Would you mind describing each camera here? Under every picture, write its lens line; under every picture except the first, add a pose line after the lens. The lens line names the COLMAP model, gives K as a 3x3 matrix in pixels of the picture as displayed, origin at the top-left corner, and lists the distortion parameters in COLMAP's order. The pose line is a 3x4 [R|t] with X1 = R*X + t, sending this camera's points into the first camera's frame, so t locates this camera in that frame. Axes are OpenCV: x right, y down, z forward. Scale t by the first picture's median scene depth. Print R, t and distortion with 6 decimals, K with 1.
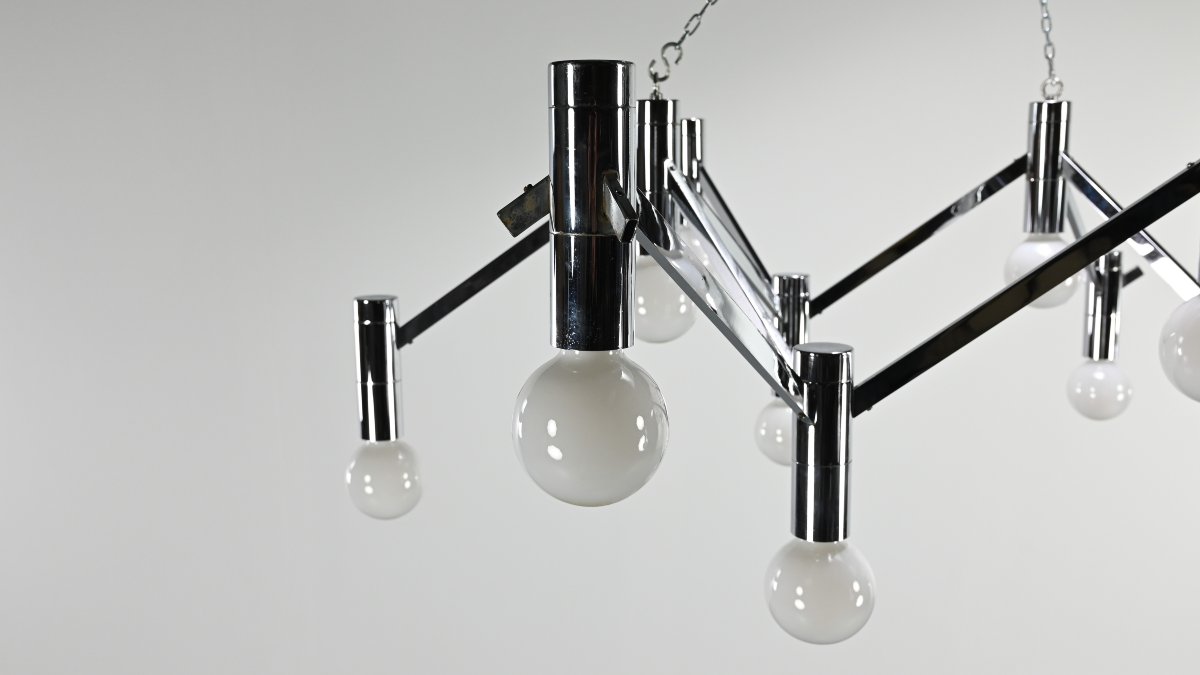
lens RADIAL K [[993.4, 0, 600.0], [0, 993.4, 337.5], [0, 0, 1]] dist [0.014086, 0.008081]
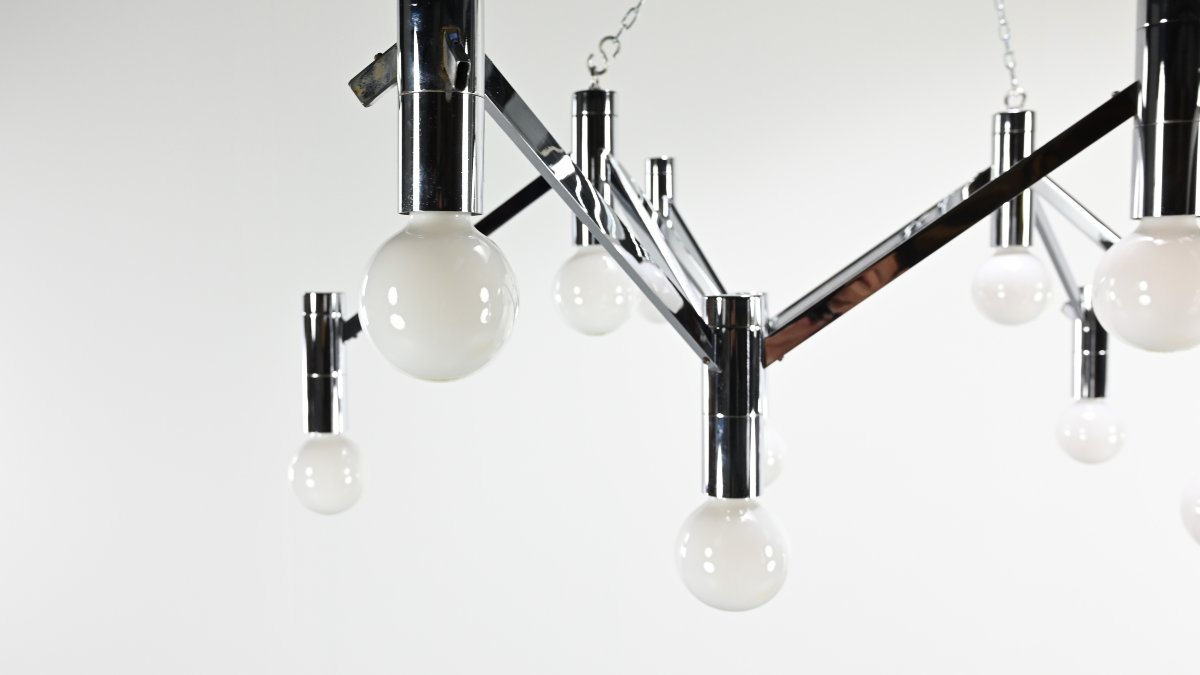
lens RADIAL K [[972.7, 0, 538.6], [0, 972.7, 375.5], [0, 0, 1]] dist [-0.000628, -0.001574]
pose [[0.994953, 0.014024, -0.099360, 0.093891], [-0.022705, 0.995969, -0.086782, 0.124111], [0.097742, 0.088599, 0.991260, 0.034412]]
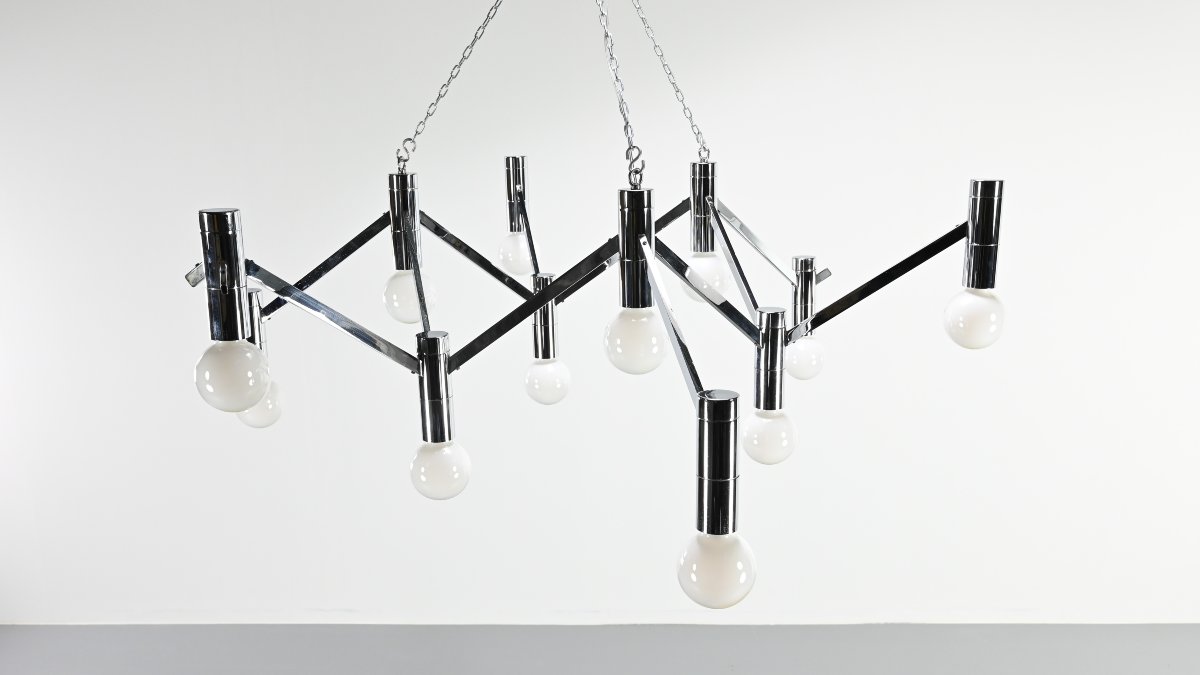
lens RADIAL K [[981.8, 0, 600.0], [0, 981.8, 337.5], [0, 0, 1]] dist [-0.003476, -0.002012]
pose [[0.993070, 0.025272, -0.114775, 0.515610], [-0.018562, 0.998076, 0.059162, -0.067729], [0.116050, -0.056621, 0.991628, -0.503688]]
